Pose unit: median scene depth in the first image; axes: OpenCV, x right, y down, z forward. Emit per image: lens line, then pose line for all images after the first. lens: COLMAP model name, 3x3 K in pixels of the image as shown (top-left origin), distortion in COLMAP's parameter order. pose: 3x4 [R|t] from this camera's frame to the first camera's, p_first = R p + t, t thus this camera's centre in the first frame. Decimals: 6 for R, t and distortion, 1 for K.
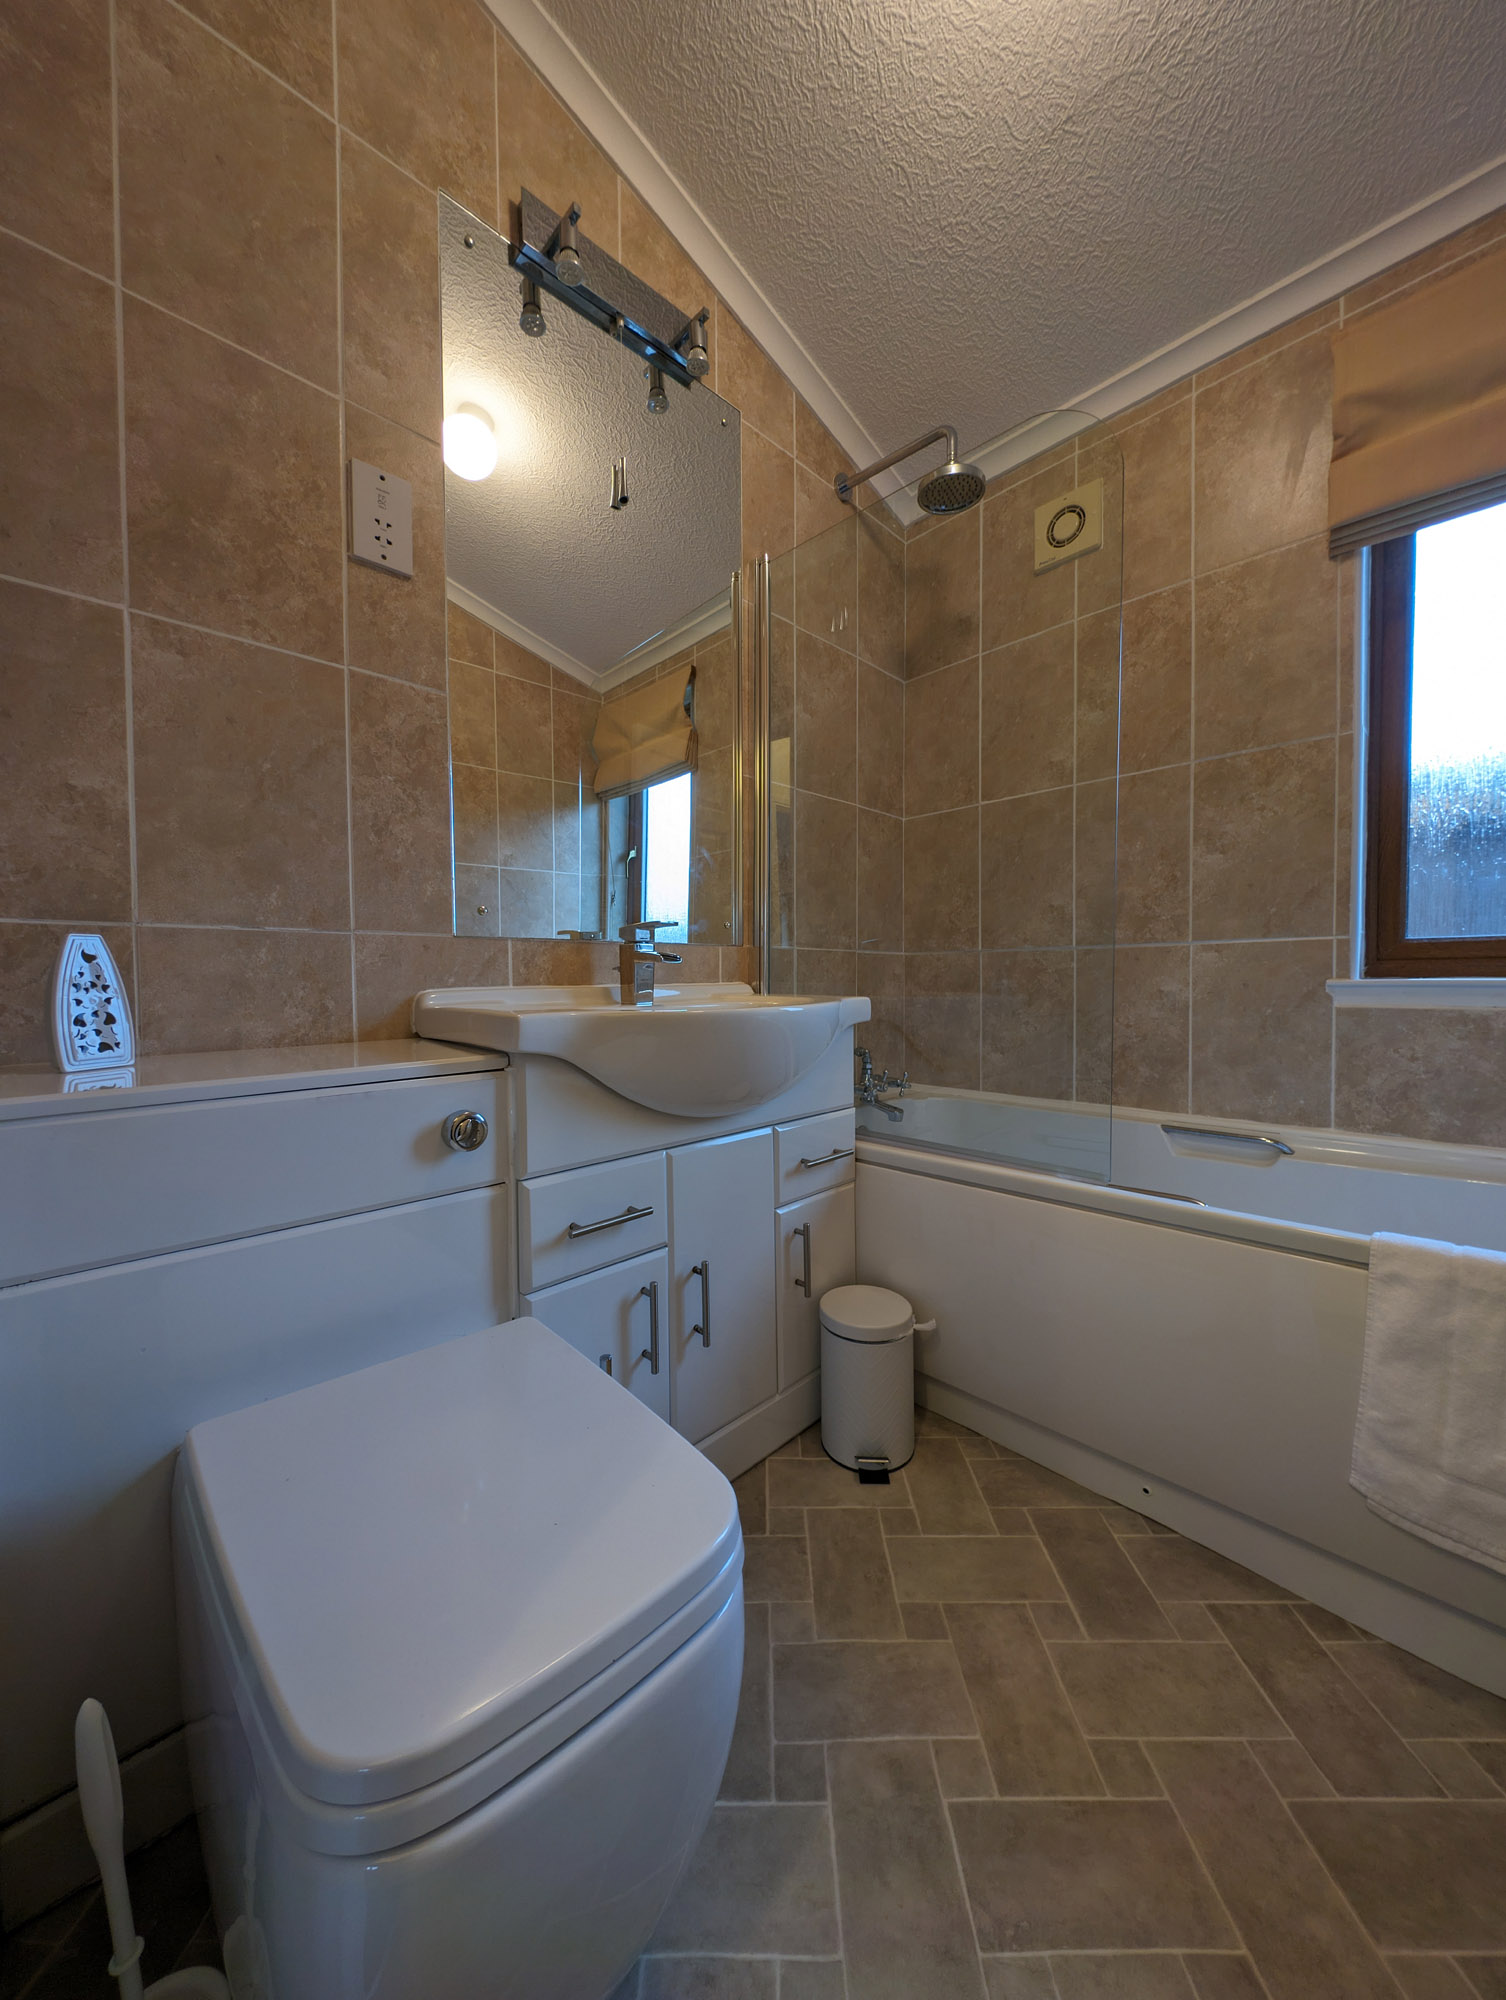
lens RADIAL K [[709.0, 0, 752.7], [0, 709.0, 1001.5], [0, 0, 1]] dist [-0.001678, -0.000291]
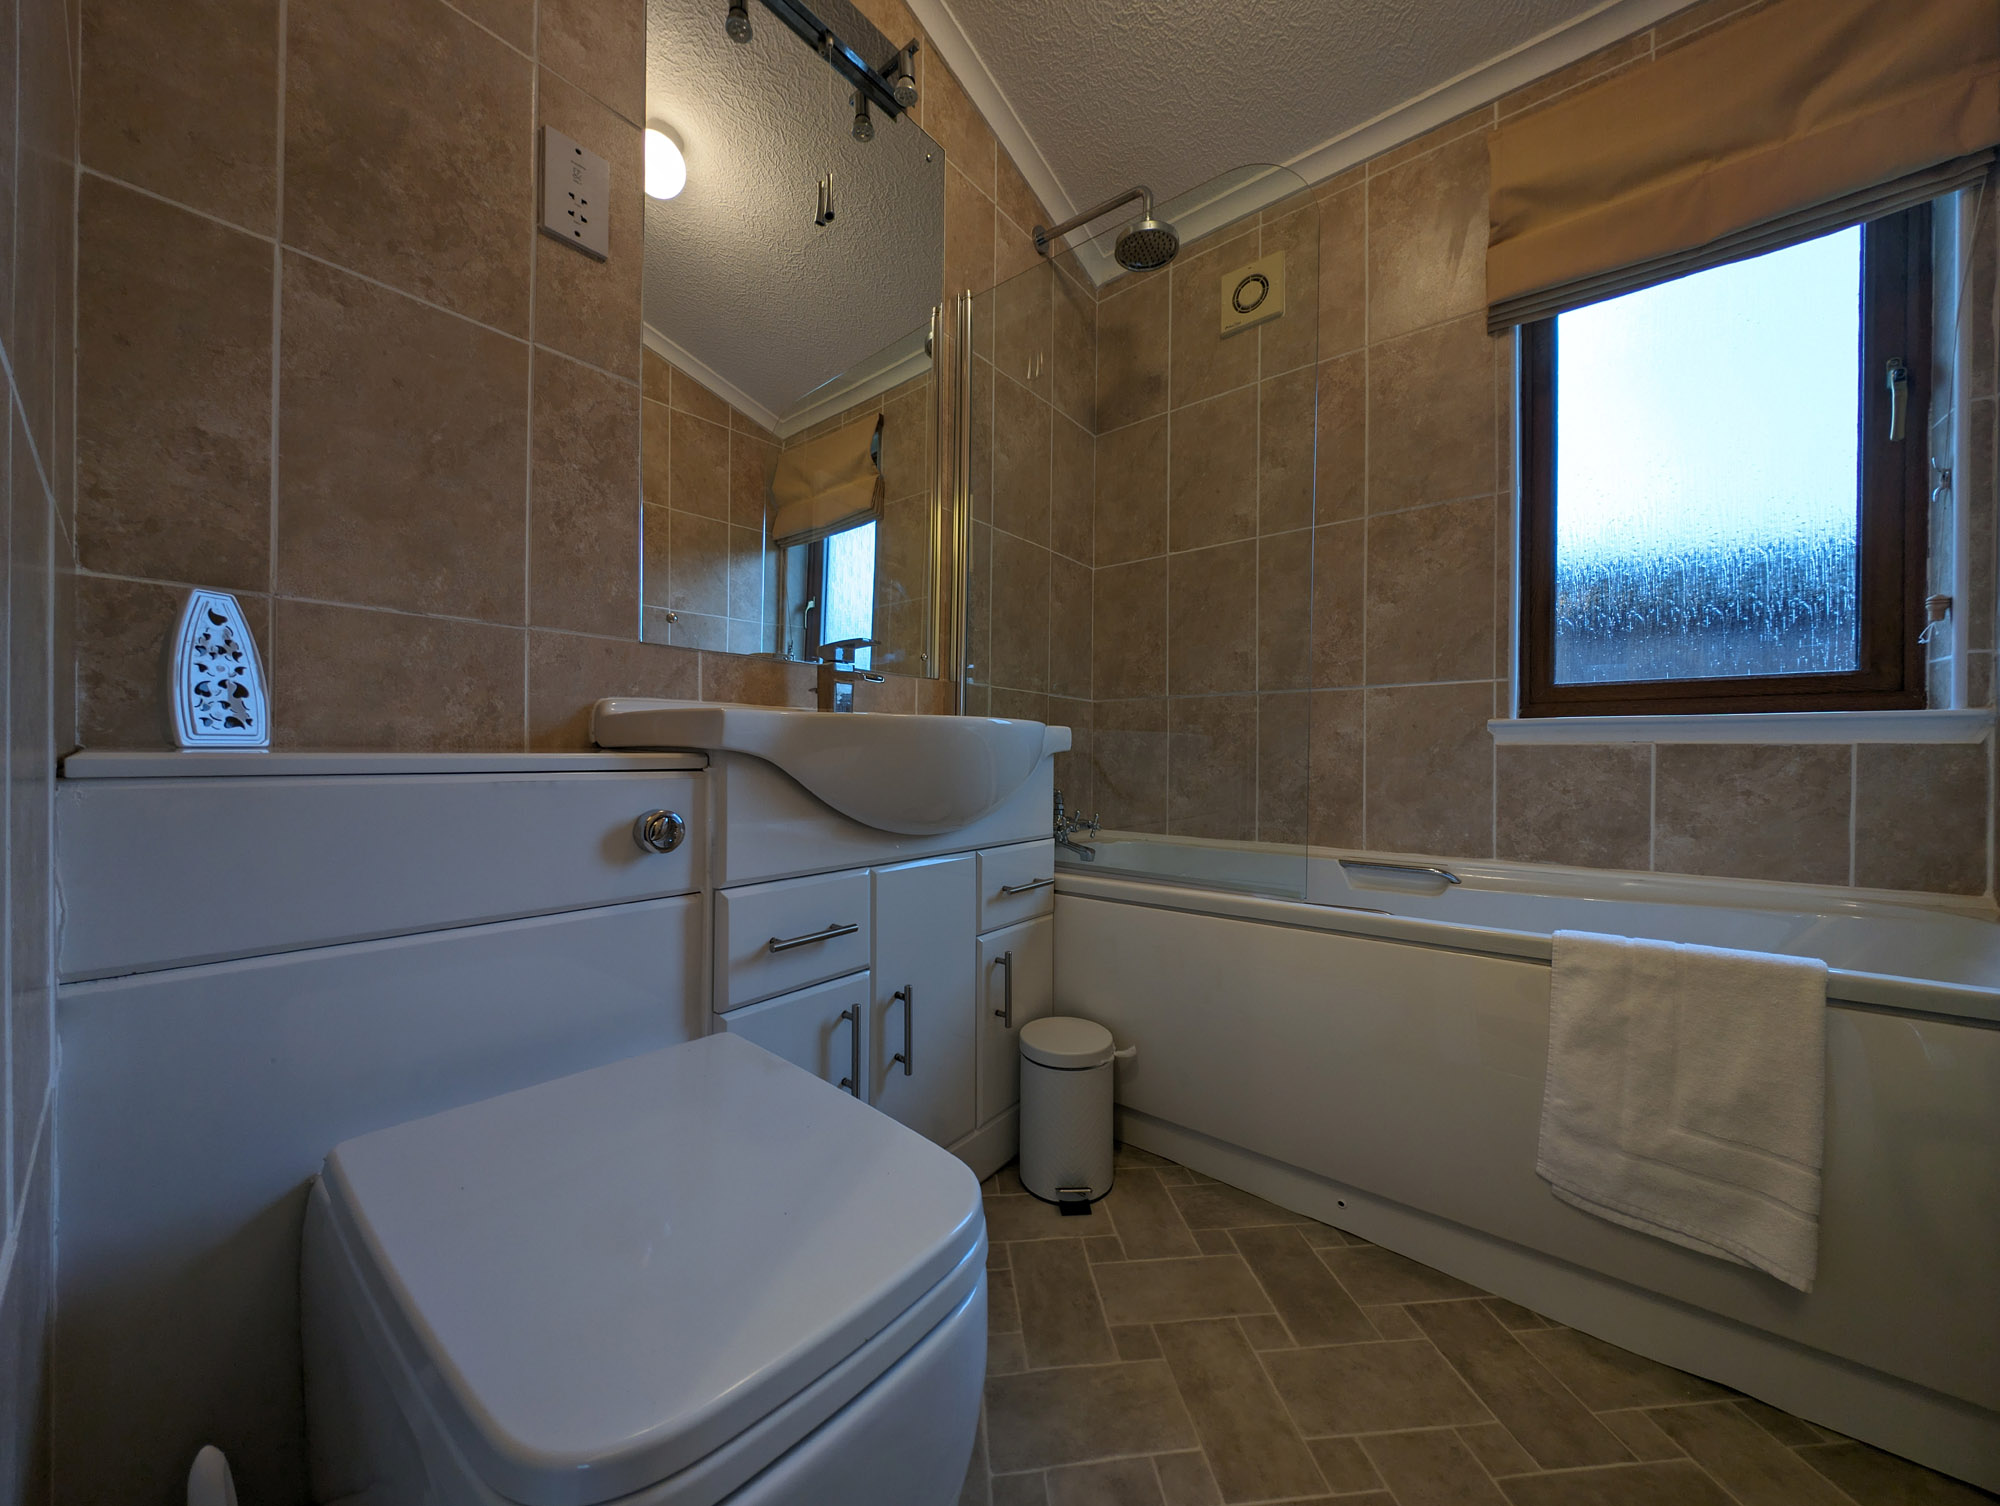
lens RADIAL K [[709.0, 0, 1000.9], [0, 709.0, 754.3], [0, 0, 1]] dist [-0.001678, -0.000291]
pose [[0.993461, 0.016064, 0.113036, -0.055959], [-0.012497, 0.999404, -0.032194, 0.084646], [-0.113486, 0.030570, 0.993069, 0.024845]]
